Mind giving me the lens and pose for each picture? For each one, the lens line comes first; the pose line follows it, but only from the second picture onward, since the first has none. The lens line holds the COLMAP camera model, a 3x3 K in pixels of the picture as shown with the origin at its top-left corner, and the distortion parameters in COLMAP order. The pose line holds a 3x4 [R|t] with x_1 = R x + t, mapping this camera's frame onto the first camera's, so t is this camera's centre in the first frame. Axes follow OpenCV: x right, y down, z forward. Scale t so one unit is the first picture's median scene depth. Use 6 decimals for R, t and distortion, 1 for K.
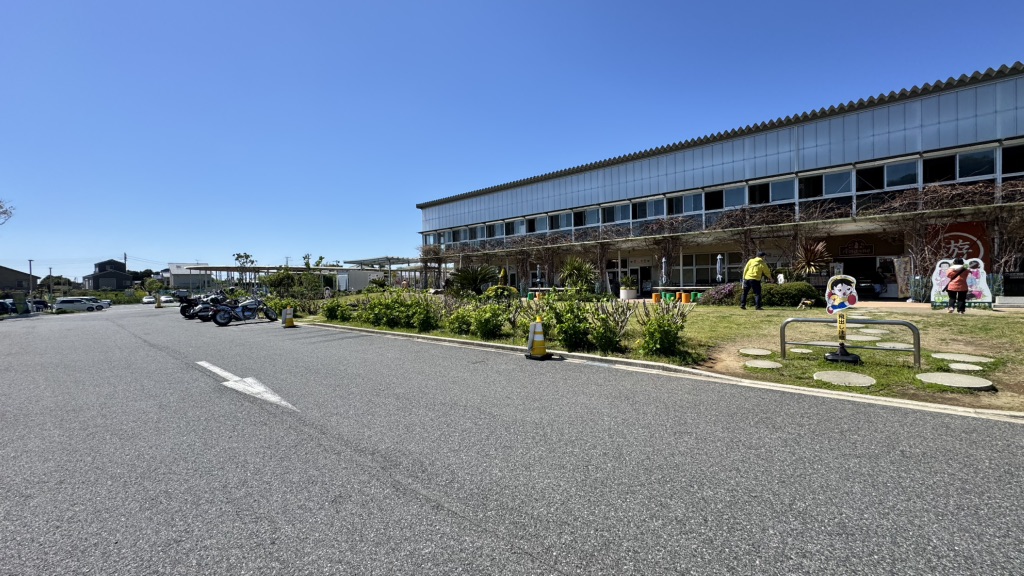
lens RADIAL K [[434.9, 0, 511.5], [0, 434.9, 284.8], [0, 0, 1]] dist [0.029292, -0.000087]
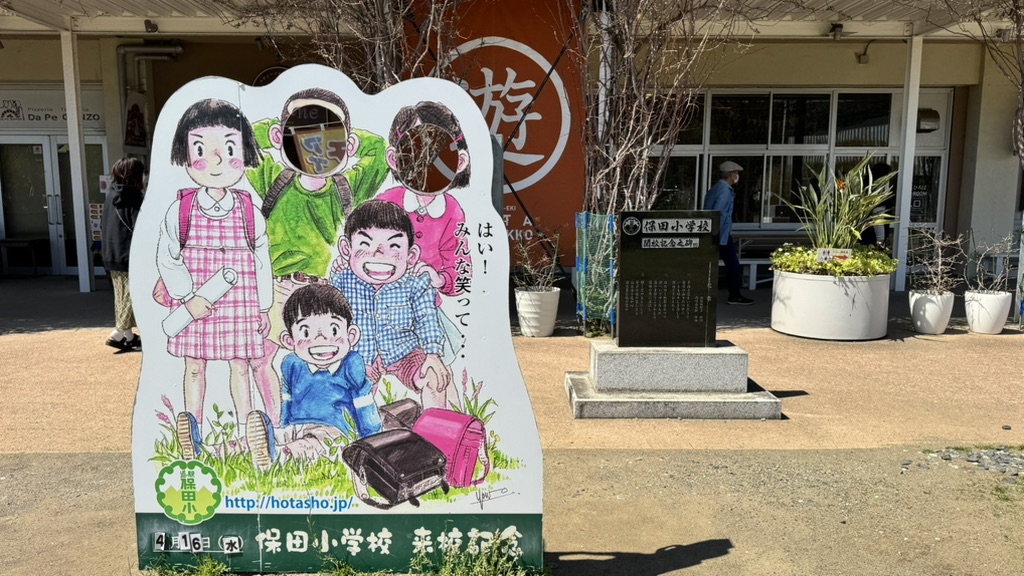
lens RADIAL K [[733.8, 0, 513.8], [0, 733.8, 283.7], [0, 0, 1]] dist [0.098064, -0.164218]
pose [[0.769555, -0.056420, 0.636083, 0.559467], [-0.013060, 0.994490, 0.104011, -0.019160], [-0.638446, -0.088350, 0.764579, 0.512934]]
